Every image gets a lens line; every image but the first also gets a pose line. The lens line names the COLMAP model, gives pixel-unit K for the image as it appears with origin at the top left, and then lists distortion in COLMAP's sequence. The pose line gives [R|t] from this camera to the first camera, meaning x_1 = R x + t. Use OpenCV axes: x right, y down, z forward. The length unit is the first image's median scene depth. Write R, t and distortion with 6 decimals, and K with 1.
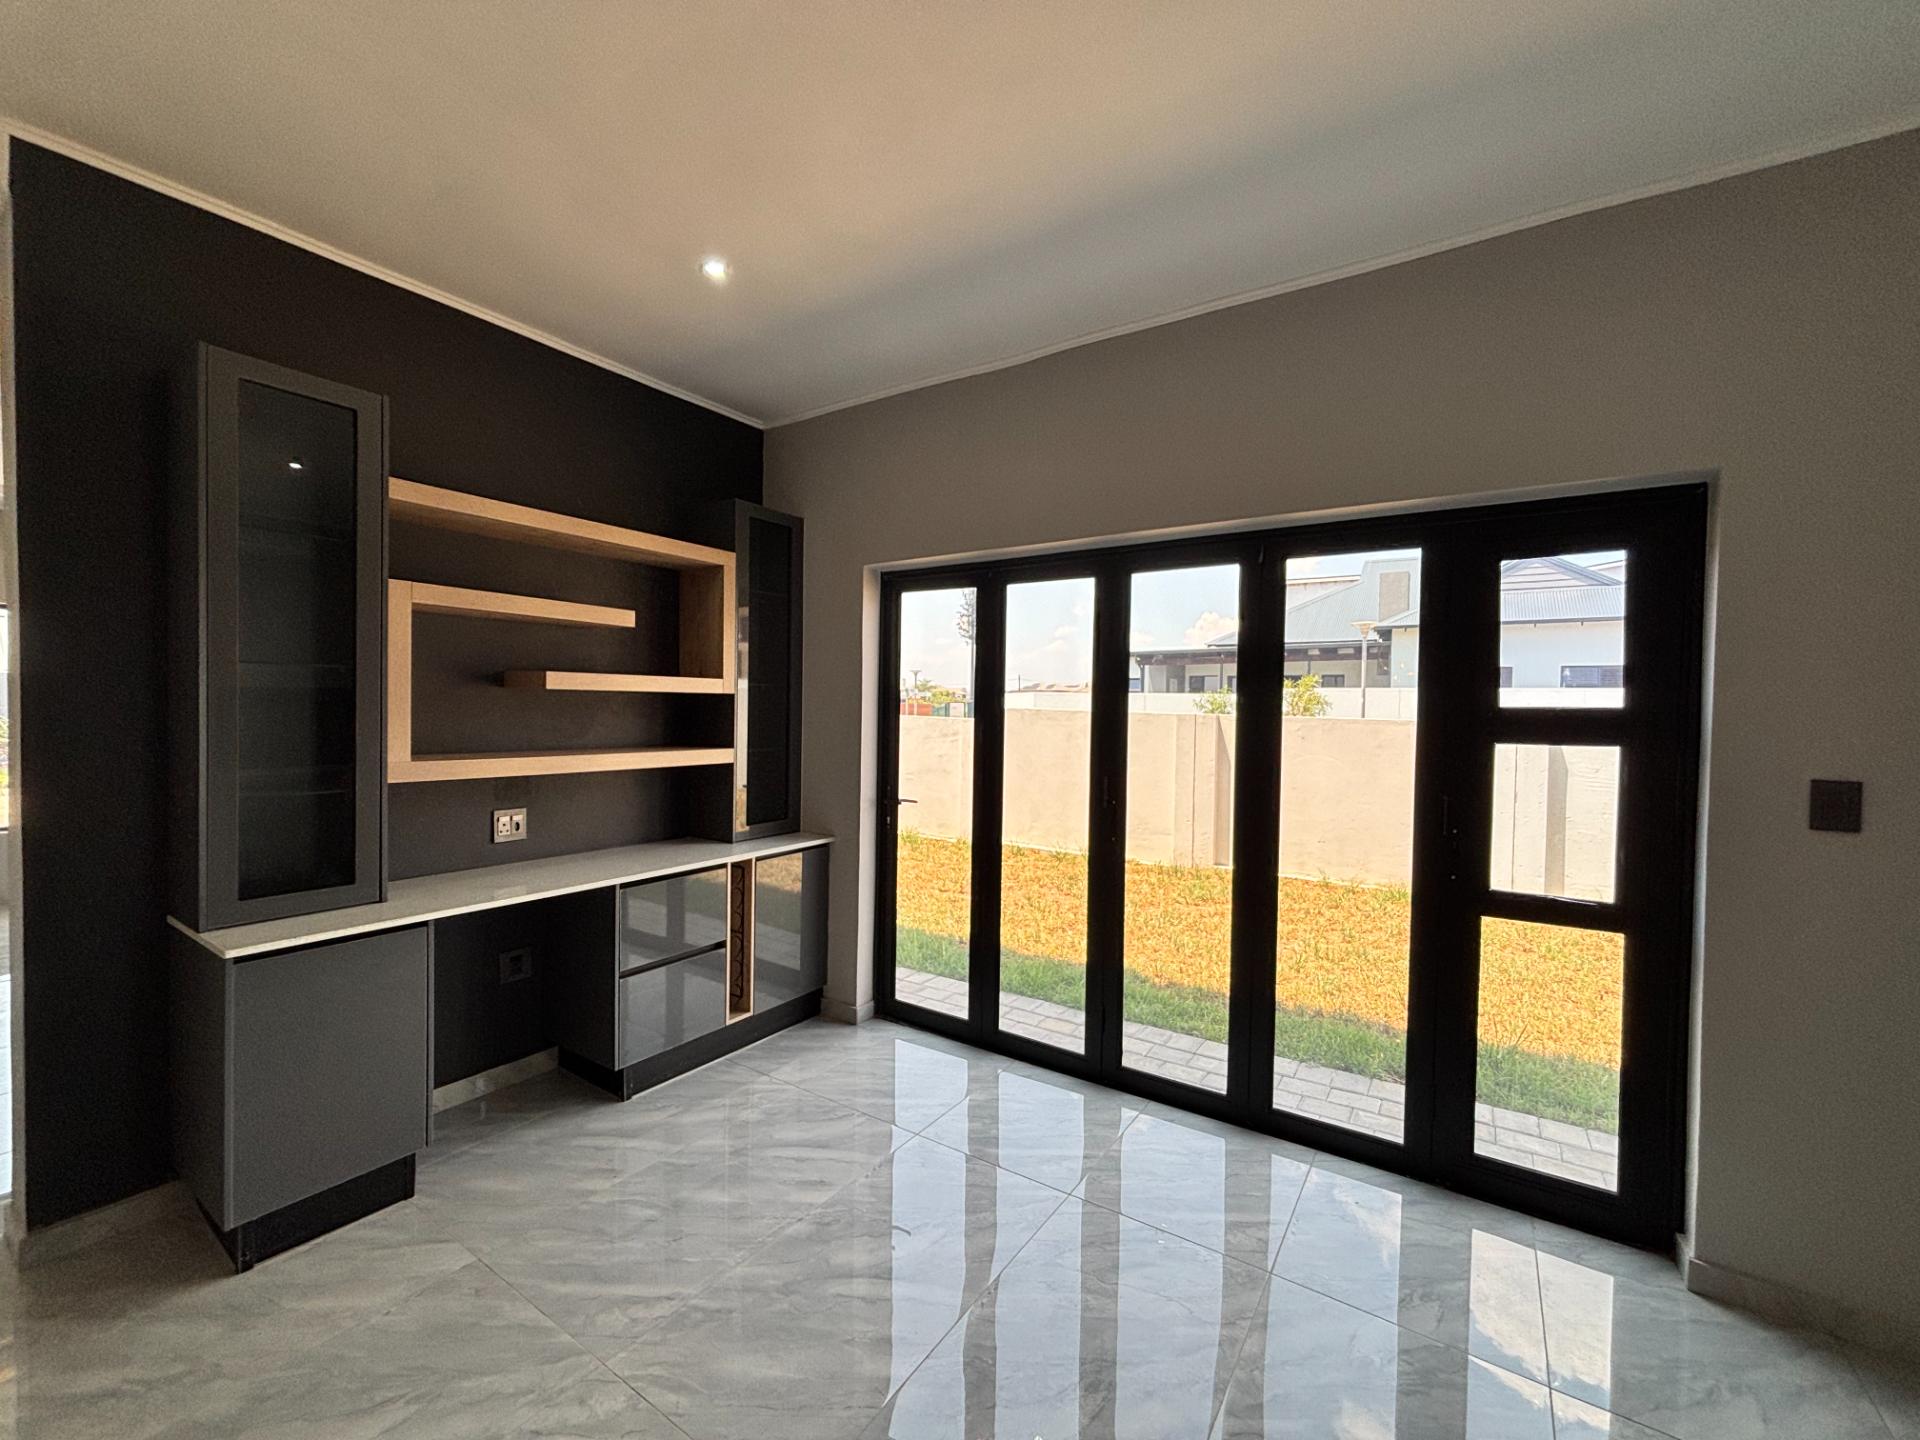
lens RADIAL K [[774.1, 0, 953.4], [0, 774.1, 719.9], [0, 0, 1]] dist [0.001501, 0.000152]
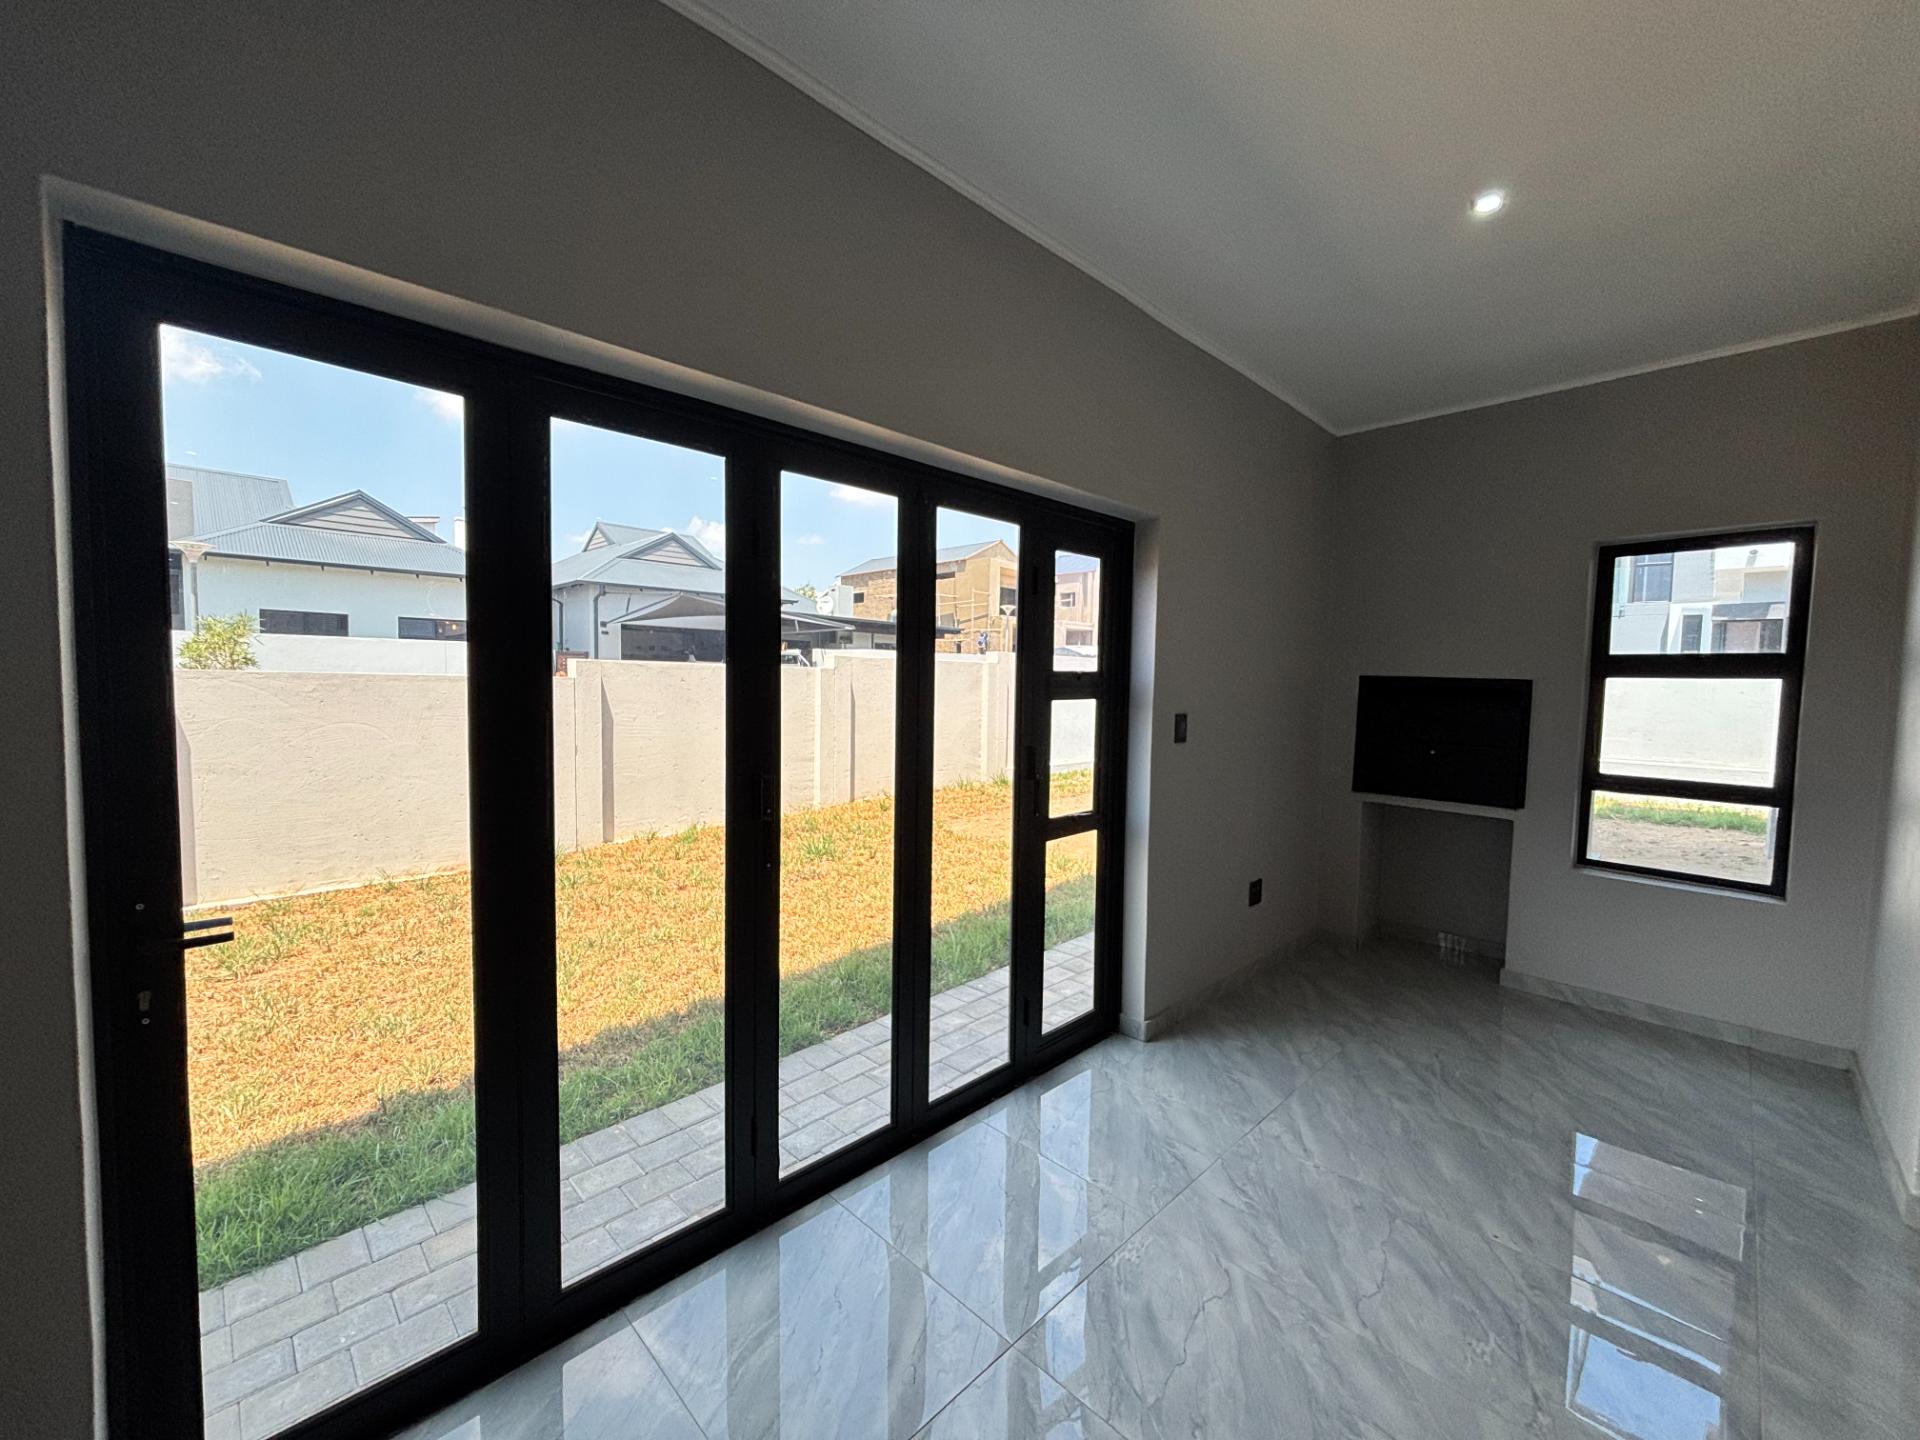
lens RADIAL K [[774.1, 0, 953.4], [0, 774.1, 719.9], [0, 0, 1]] dist [0.001501, 0.000152]
pose [[0.188542, -0.067998, 0.979708, -0.520838], [0.004377, 0.997648, 0.068401, -0.022495], [-0.982055, -0.008609, 0.188396, 0.909031]]
